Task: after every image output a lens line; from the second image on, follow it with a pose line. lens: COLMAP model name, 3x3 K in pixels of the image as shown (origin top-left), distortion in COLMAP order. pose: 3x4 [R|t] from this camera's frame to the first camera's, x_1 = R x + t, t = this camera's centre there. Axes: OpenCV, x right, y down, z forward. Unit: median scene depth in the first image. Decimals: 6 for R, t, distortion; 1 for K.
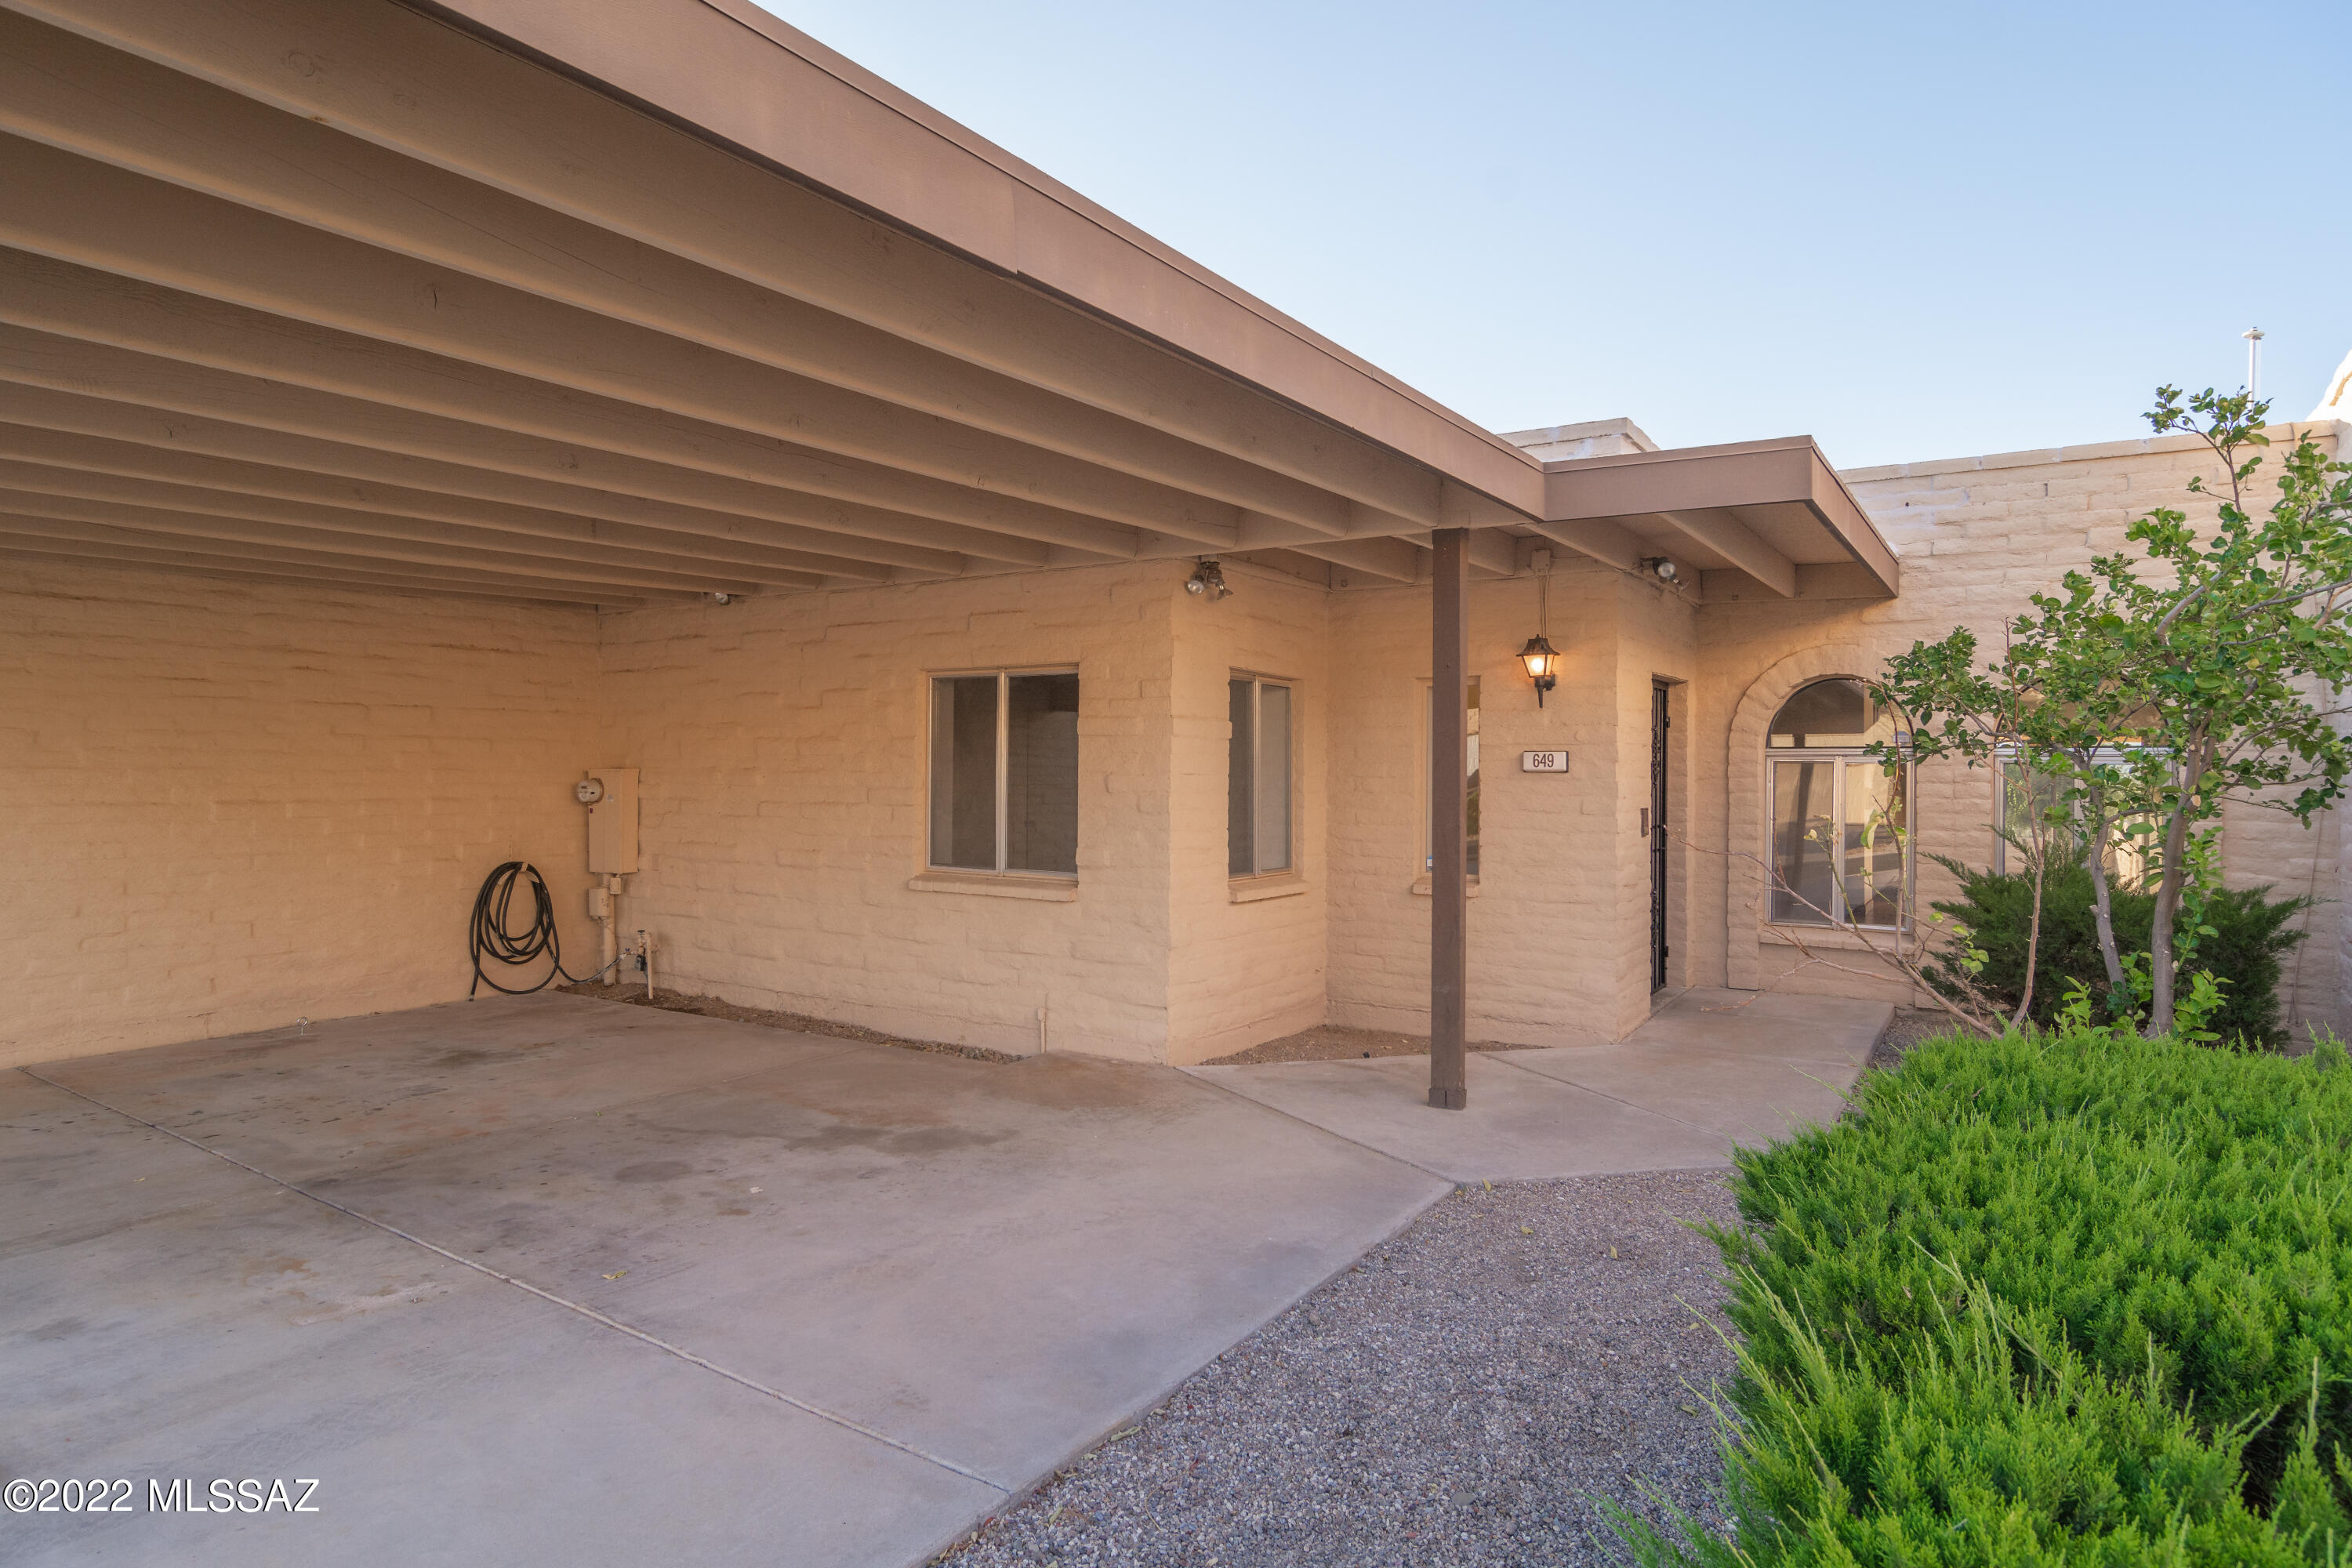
lens RADIAL K [[1270.7, 0, 1176.0], [0, 1270.7, 784.0], [0, 0, 1]] dist [0.002191, -0.000154]
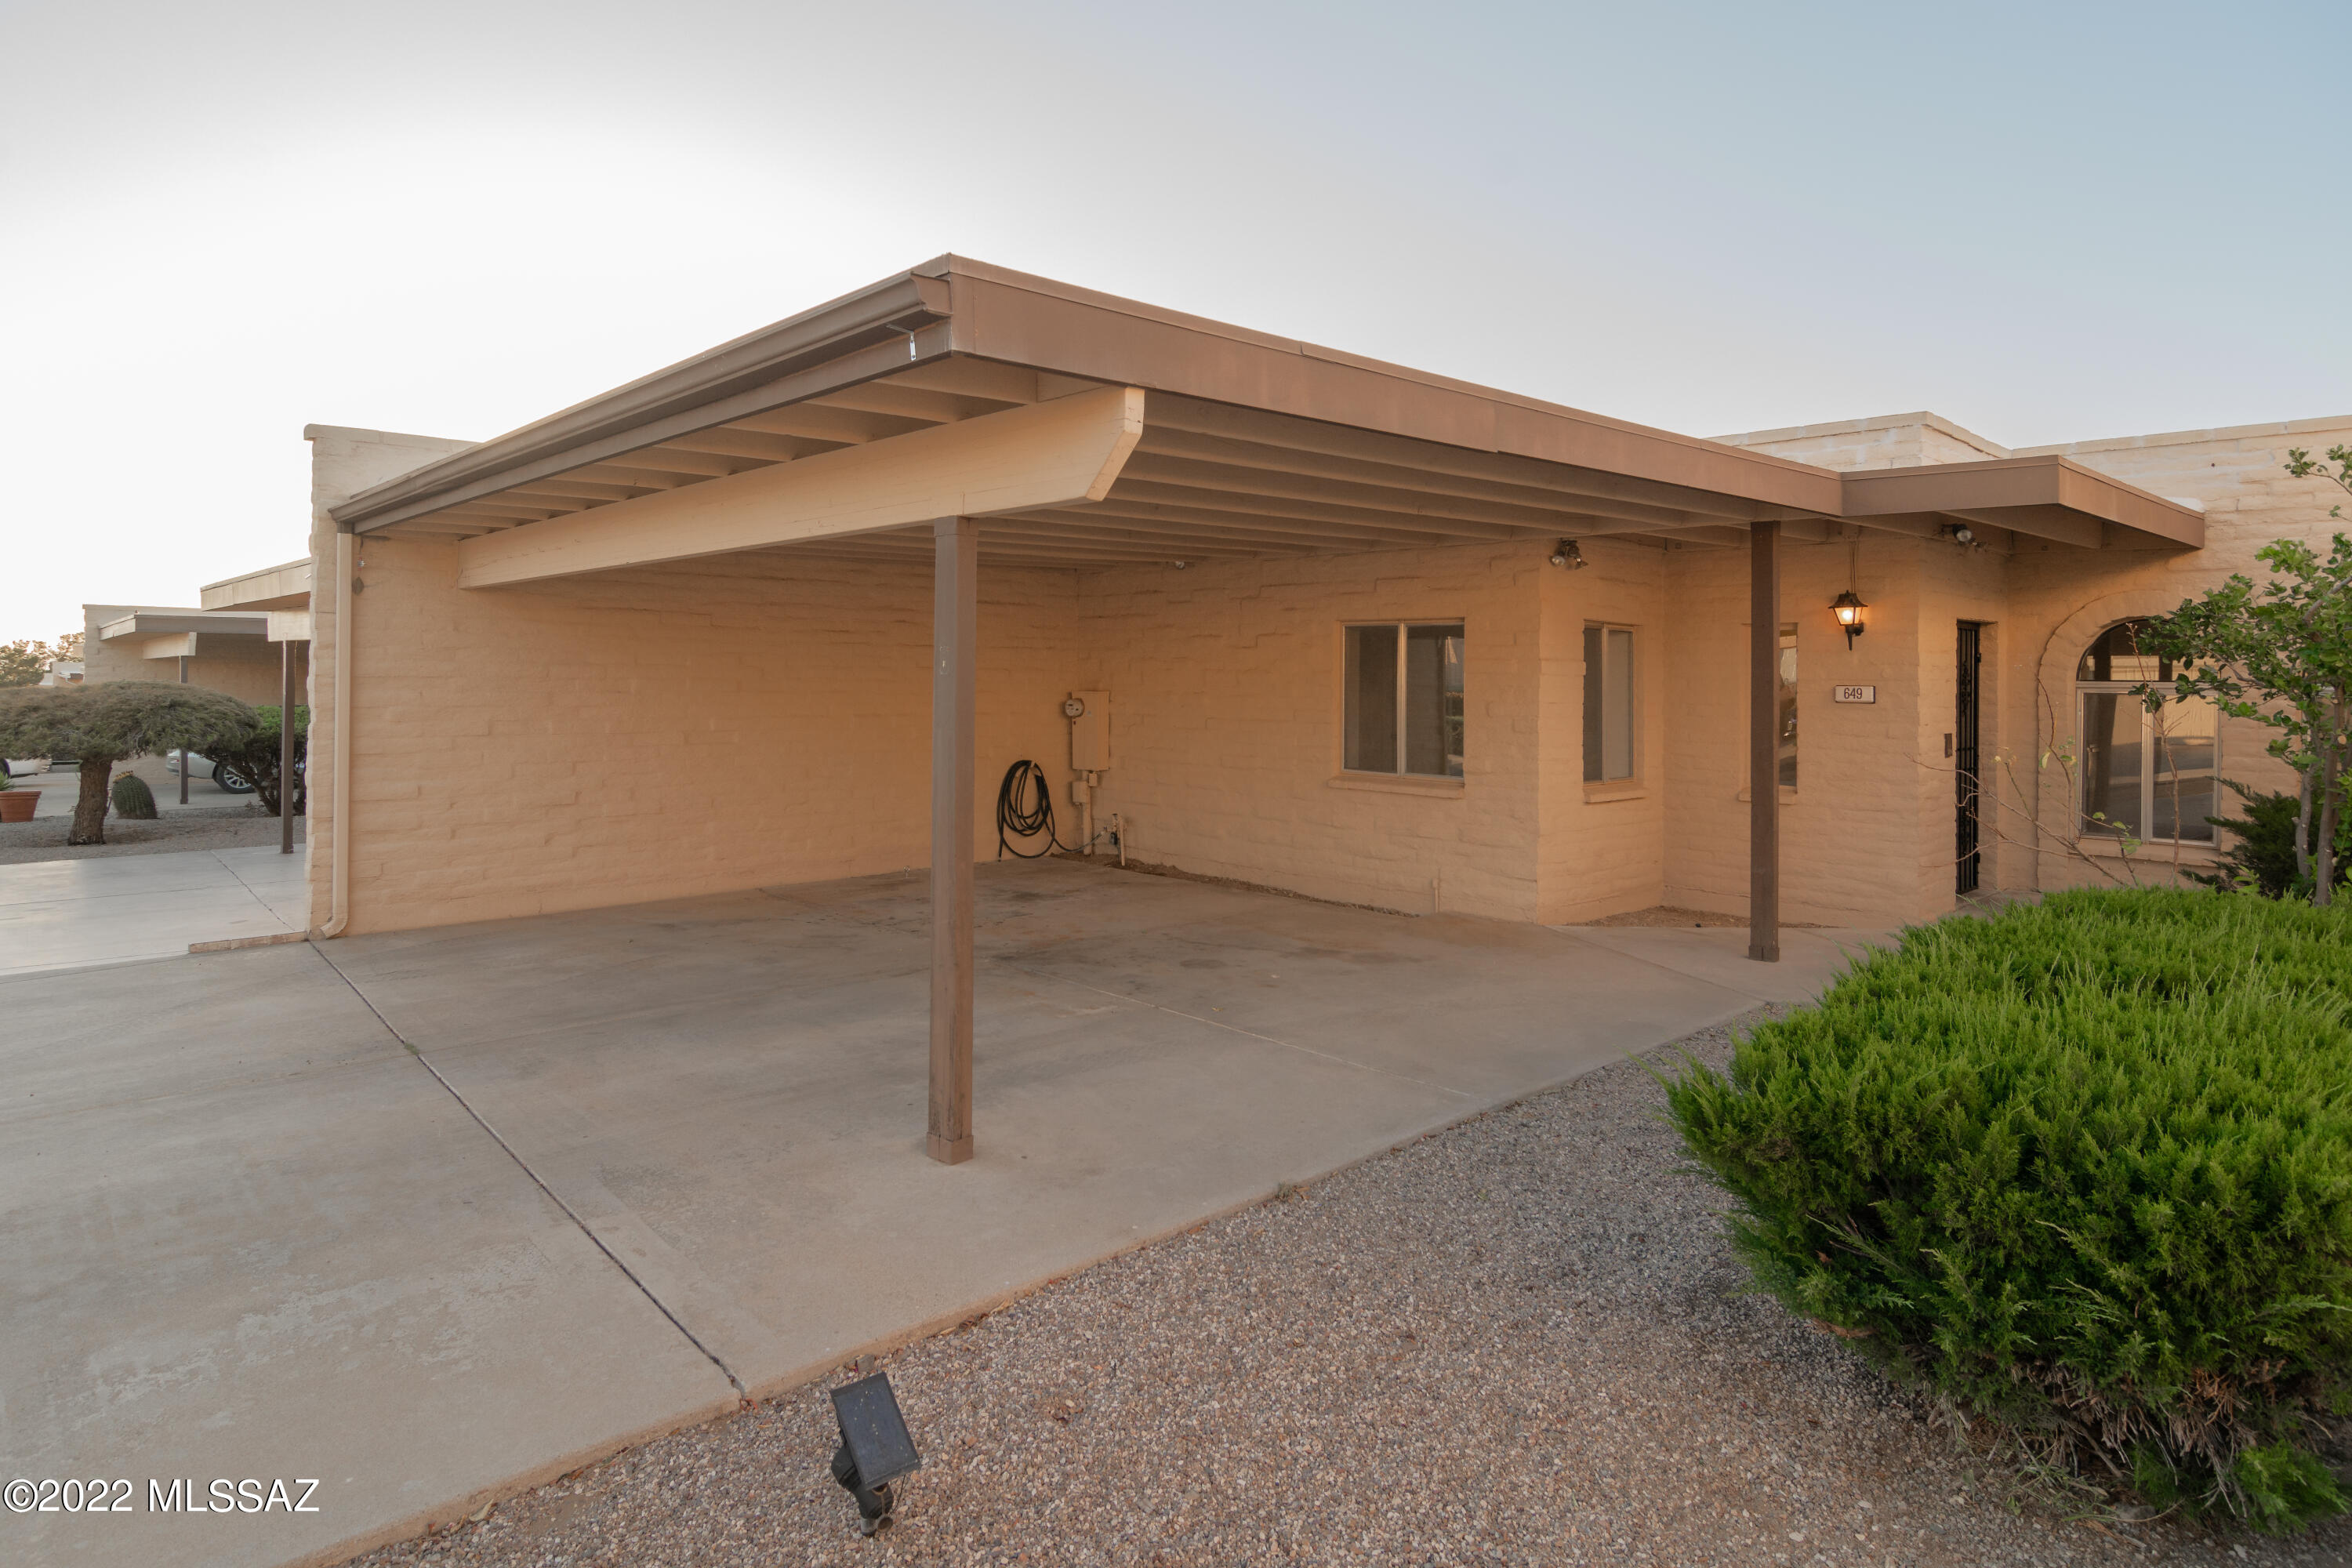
lens RADIAL K [[1286.8, 0, 1173.4], [0, 1286.8, 660.2], [0, 0, 1]] dist [0.003438, 0.000059]
pose [[0.971550, 0.000842, -0.236835, -0.050972], [-0.006492, 0.999713, -0.023080, -0.017313], [0.236747, 0.023961, 0.971276, -0.349873]]
